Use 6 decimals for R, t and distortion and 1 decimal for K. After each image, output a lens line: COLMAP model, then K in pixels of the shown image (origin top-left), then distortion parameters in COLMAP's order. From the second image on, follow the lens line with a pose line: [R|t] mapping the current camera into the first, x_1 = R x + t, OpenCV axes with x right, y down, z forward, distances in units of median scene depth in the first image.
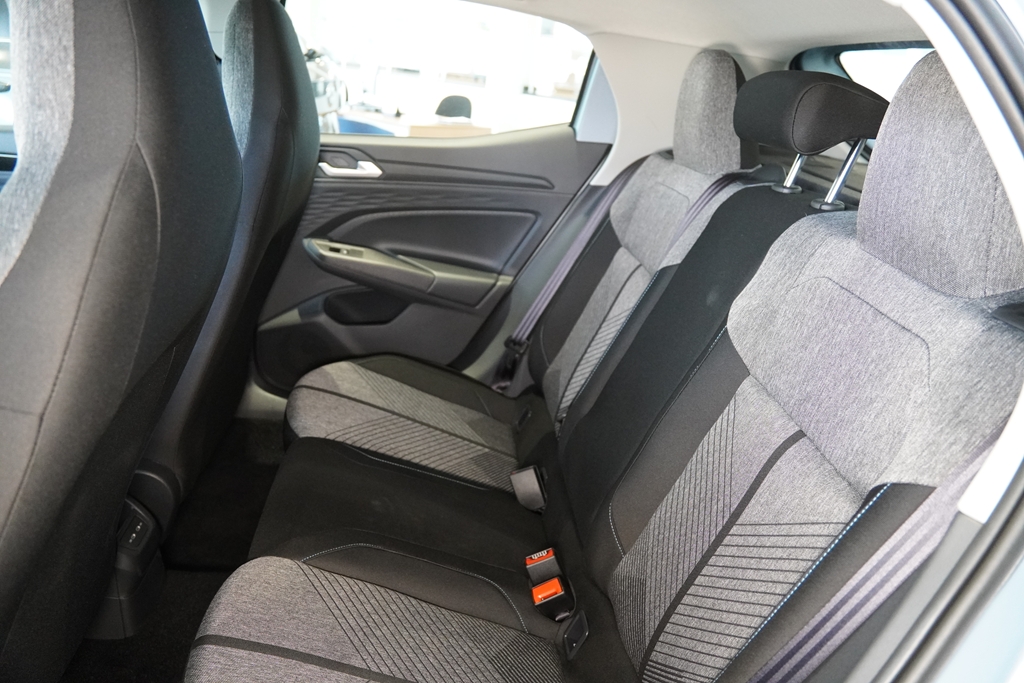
lens RADIAL K [[769.4, 0, 507.8], [0, 769.4, 345.9], [0, 0, 1]] dist [-0.103897, 0.055710]
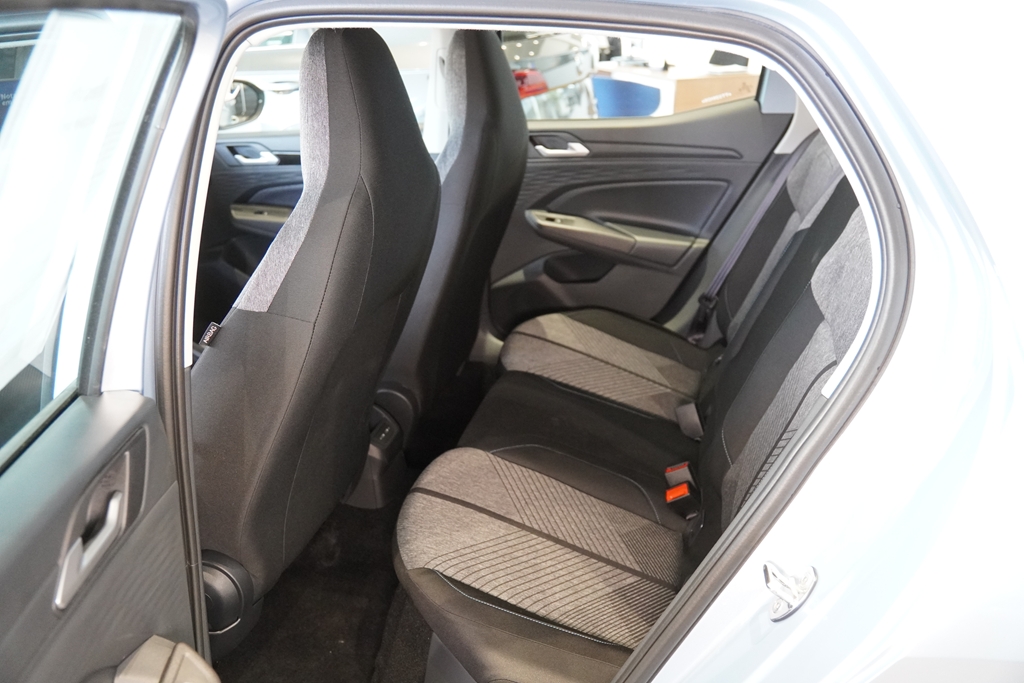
lens RADIAL K [[834.4, 0, 515.7], [0, 834.4, 335.5], [0, 0, 1]] dist [-0.006714, 0.000033]
pose [[0.940067, 0.020830, -0.340352, 0.179517], [-0.011197, 0.999480, 0.030244, 0.016695], [0.340805, -0.024621, 0.939812, -0.255173]]
